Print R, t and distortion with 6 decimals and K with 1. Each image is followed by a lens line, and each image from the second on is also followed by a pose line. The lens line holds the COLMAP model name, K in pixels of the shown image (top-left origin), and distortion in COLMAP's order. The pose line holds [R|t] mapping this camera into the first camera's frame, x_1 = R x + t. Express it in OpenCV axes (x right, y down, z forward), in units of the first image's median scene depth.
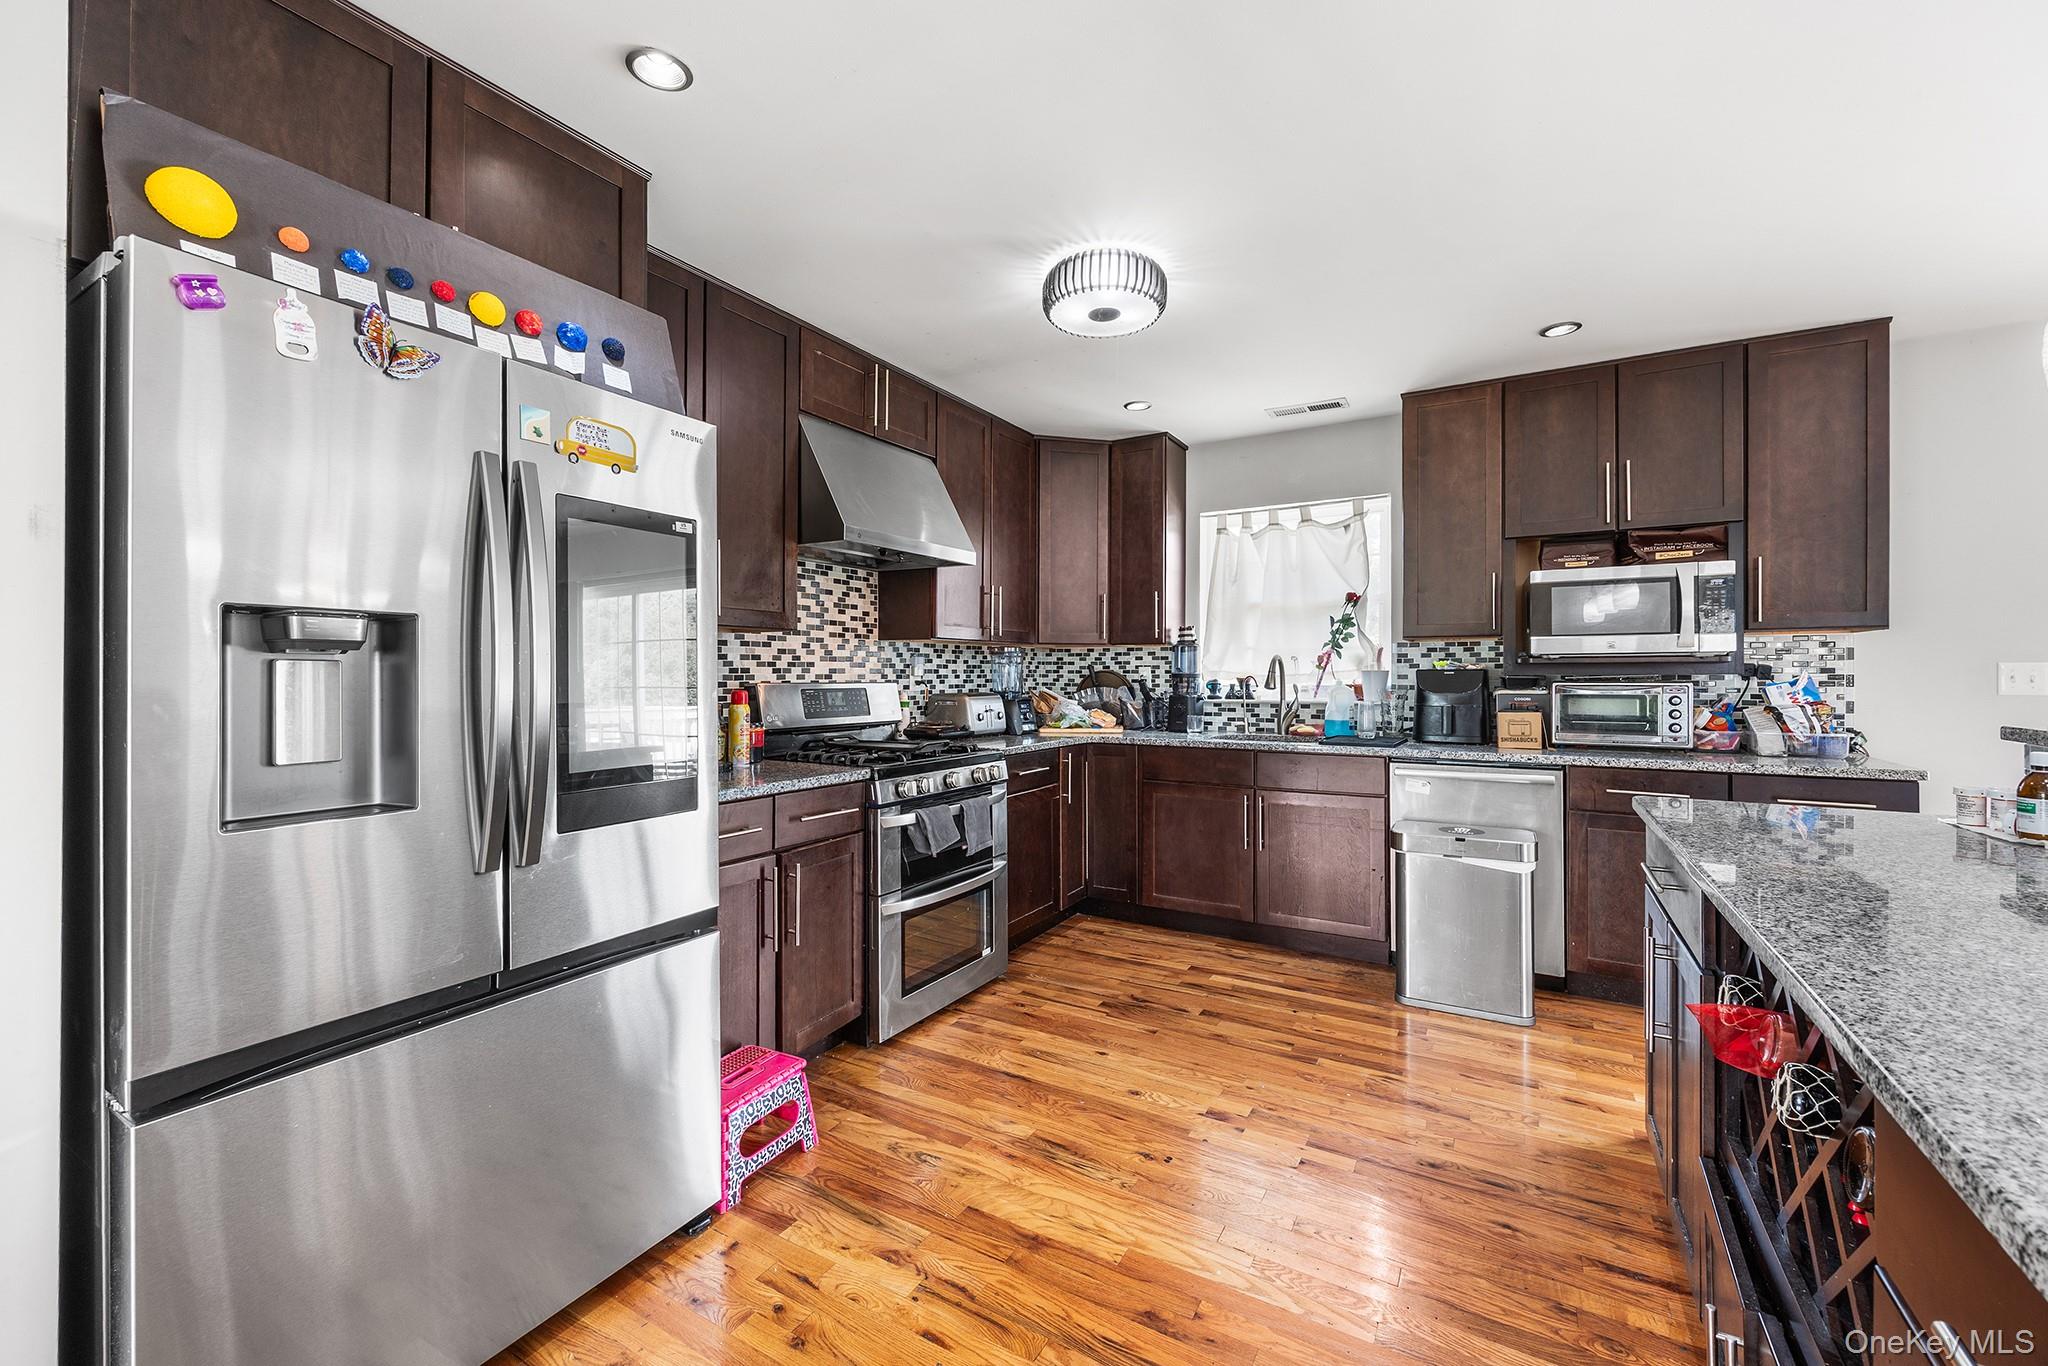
lens RADIAL K [[799.5, 0, 1024.0], [0, 799.5, 683.0], [0, 0, 1]] dist [-0.001822, -0.000080]
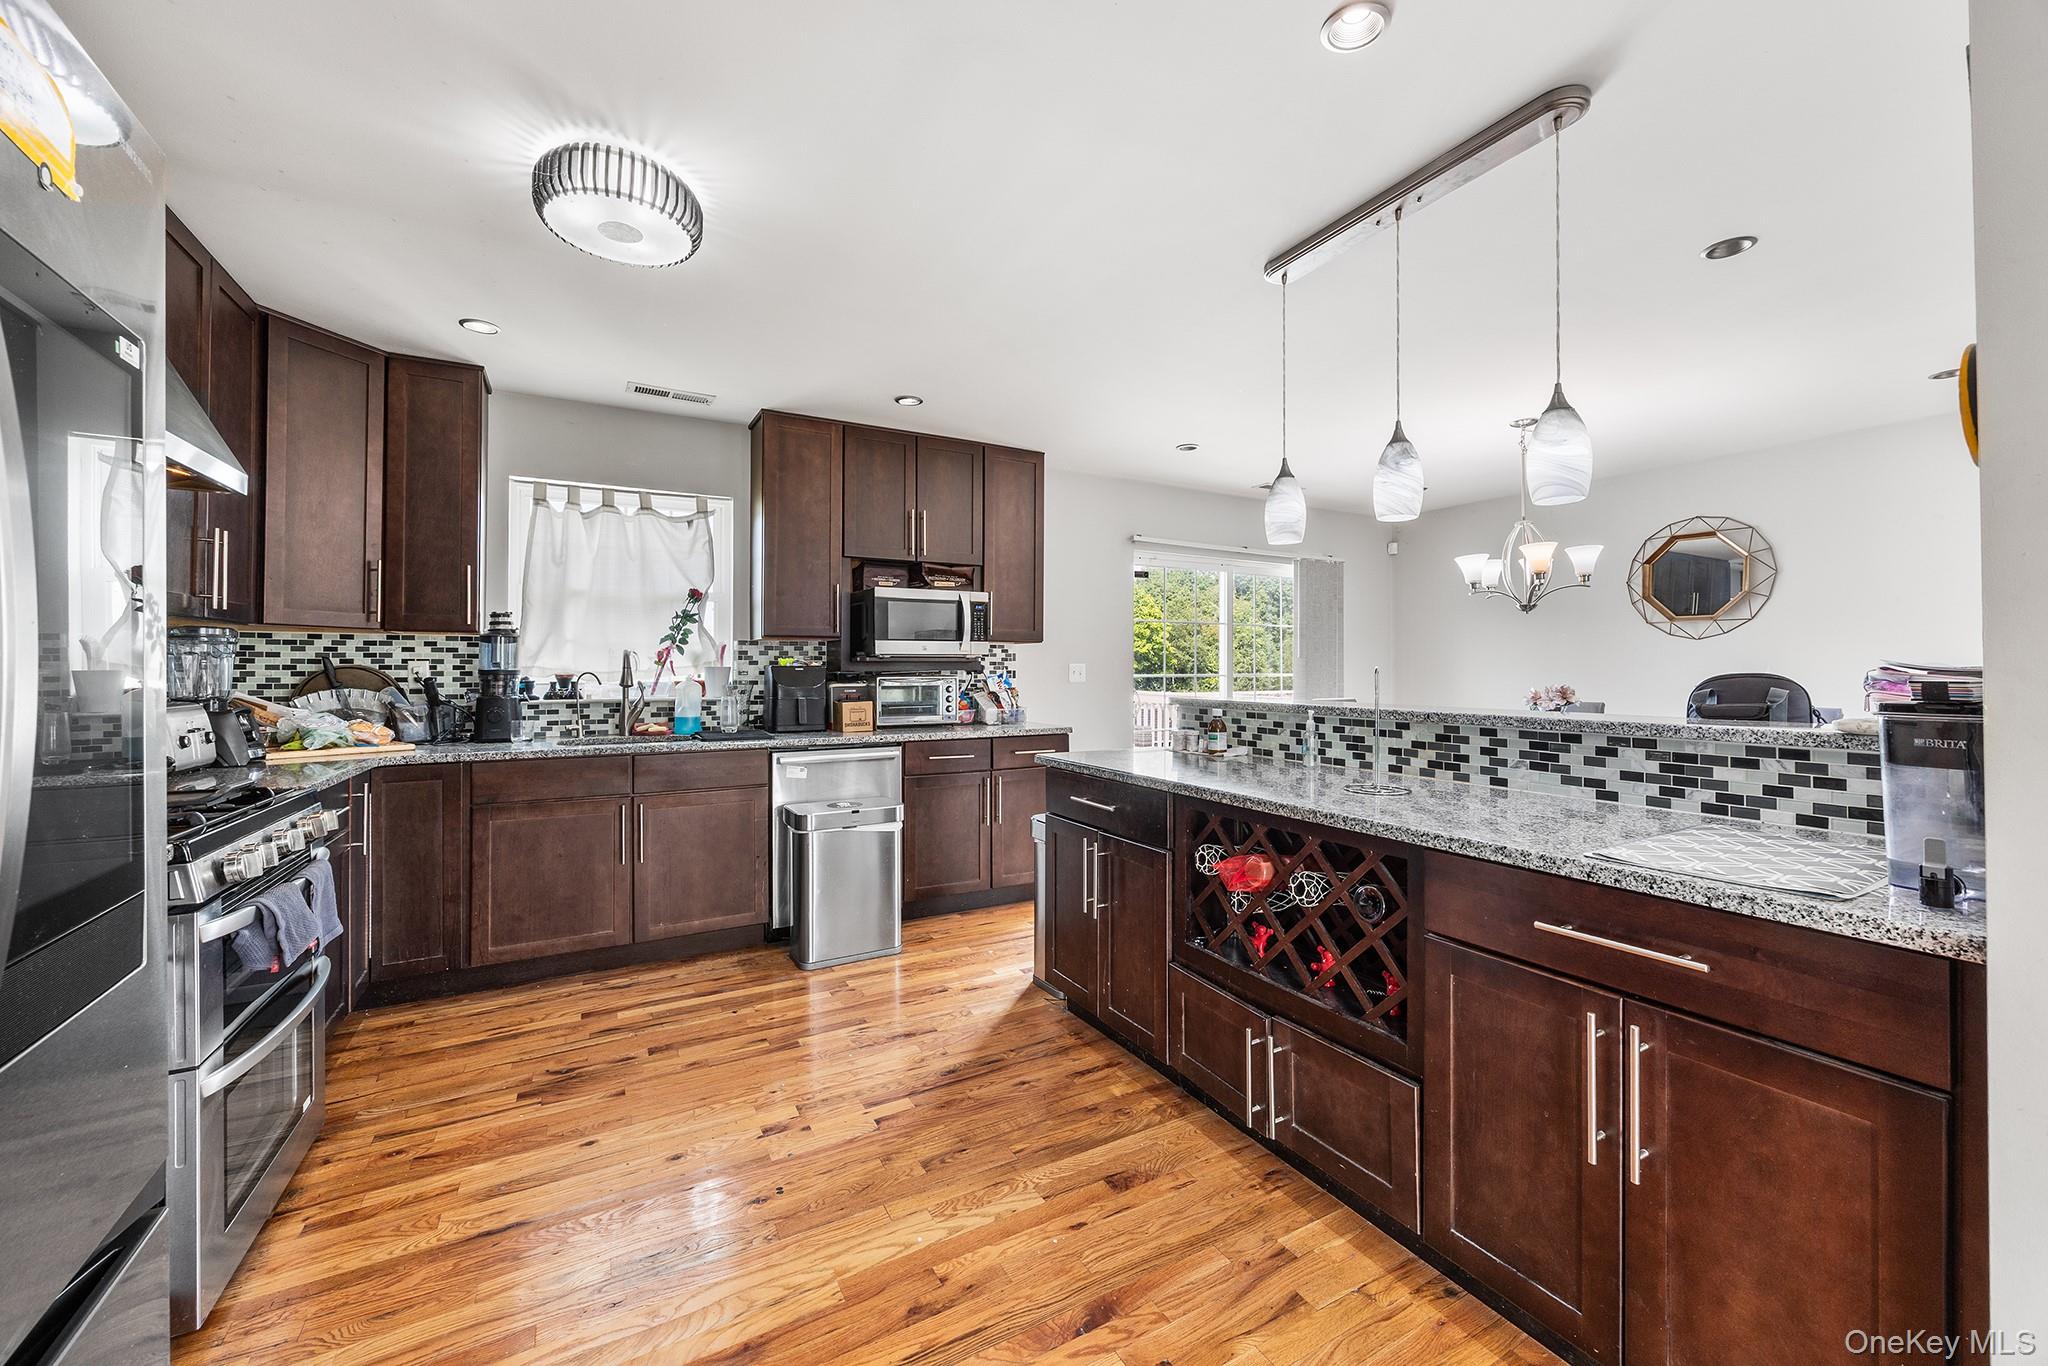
lens RADIAL K [[801.6, 0, 1011.3], [0, 801.6, 675.7], [0, 0, 1]] dist [-0.001417, 0.000024]
pose [[0.507976, -0.006860, 0.861344, -0.287873], [0.010190, 0.999946, 0.001954, -0.002638], [-0.861311, 0.007785, 0.508019, 0.170138]]
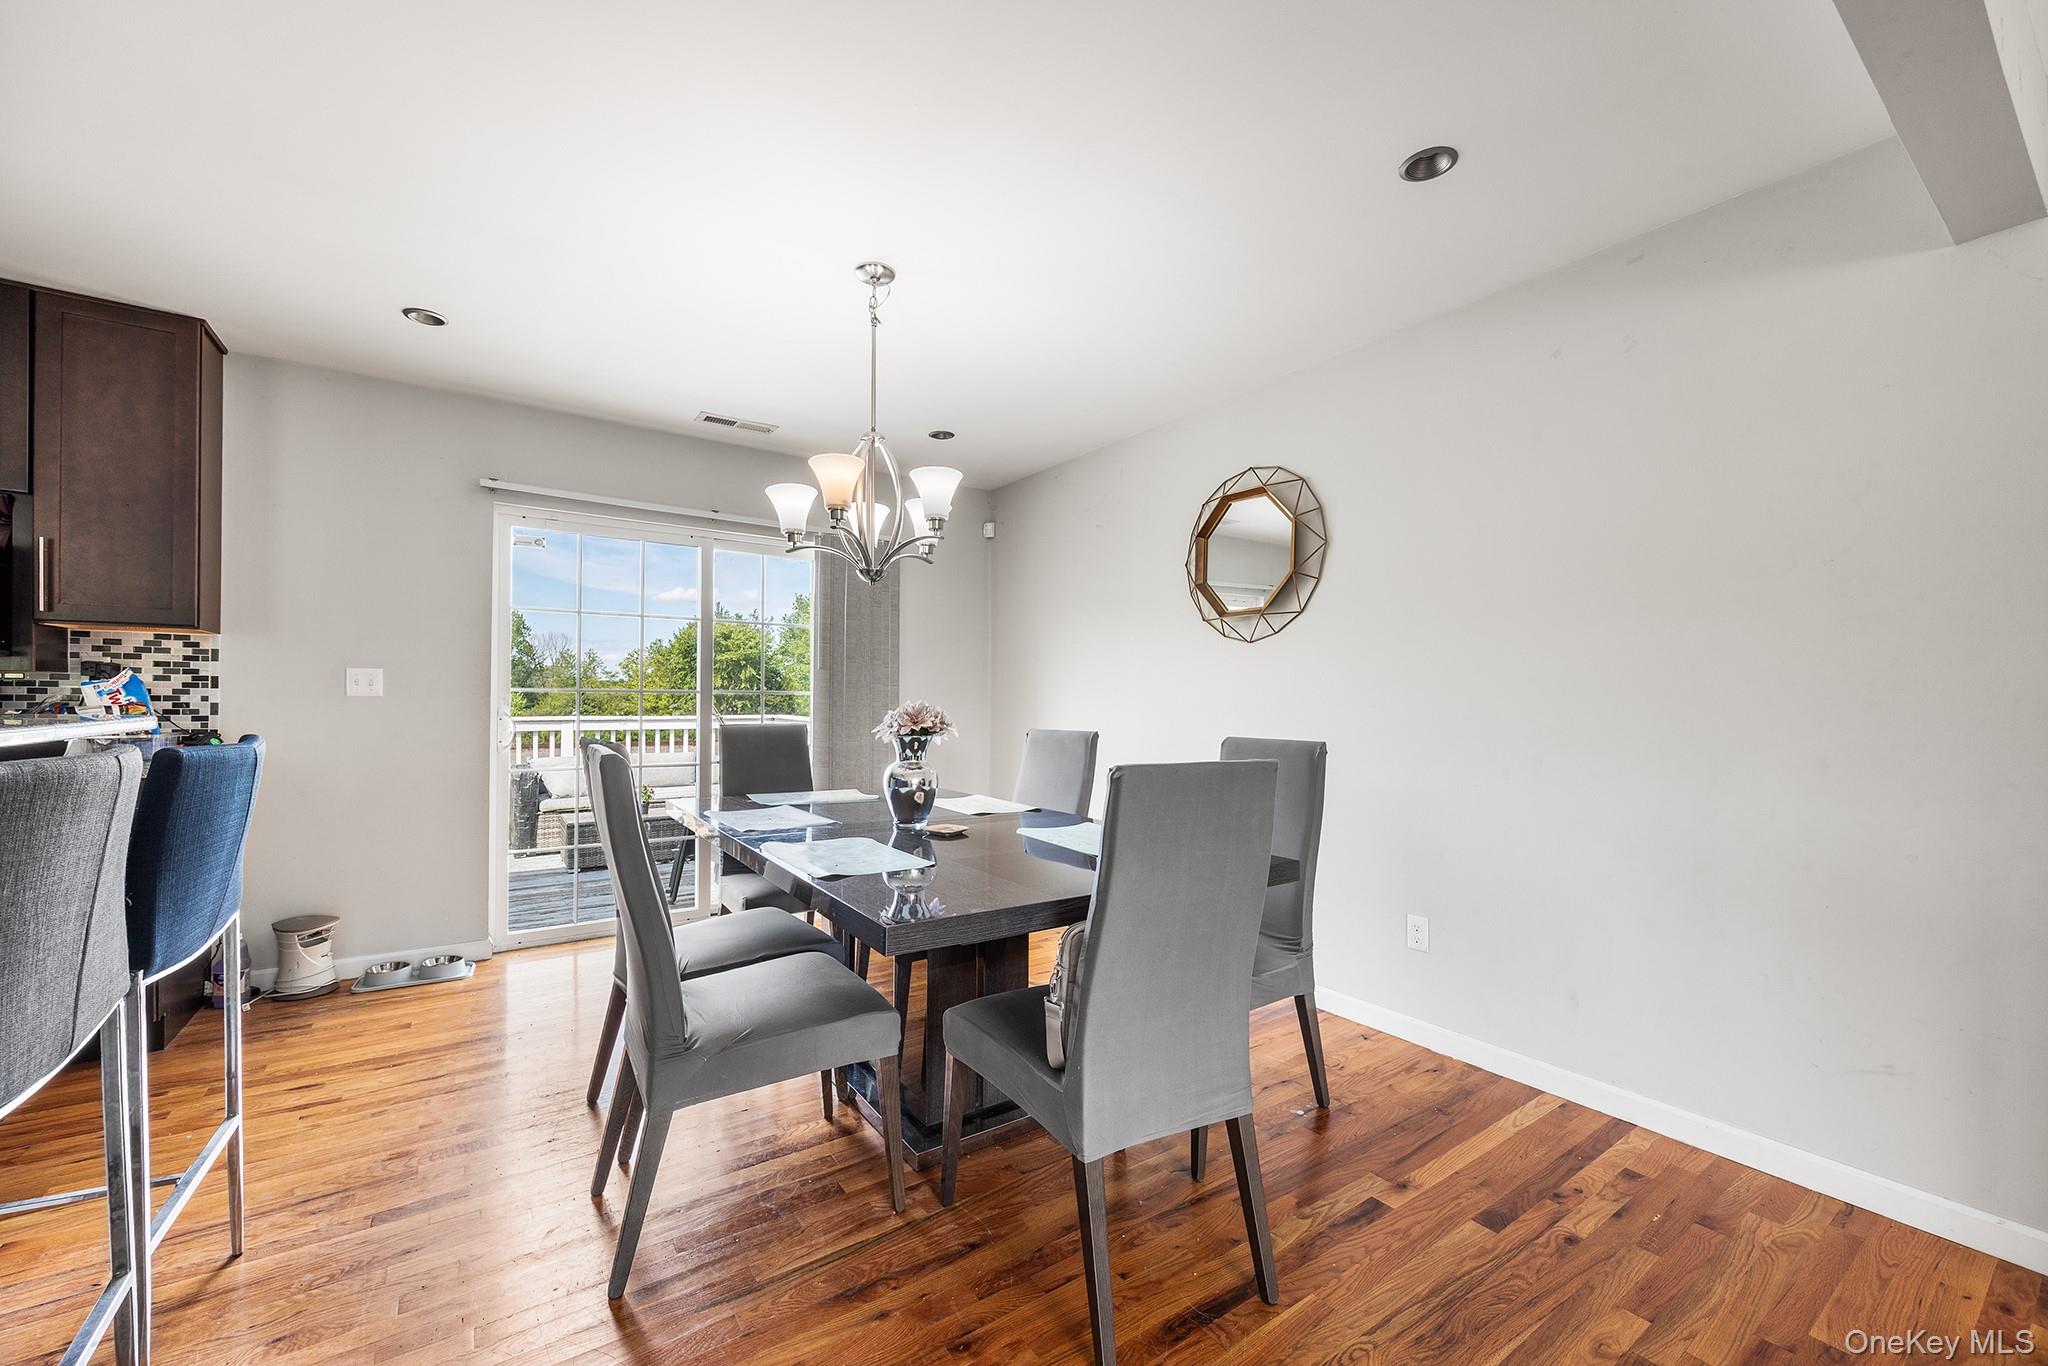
lens RADIAL K [[799.5, 0, 1024.0], [0, 799.5, 683.0], [0, 0, 1]] dist [-0.001822, -0.000080]
pose [[0.437775, 0.015430, 0.898952, 0.498043], [-0.008366, 0.999879, -0.013088, 0.002508], [-0.899046, -0.001791, 0.437851, -0.286953]]
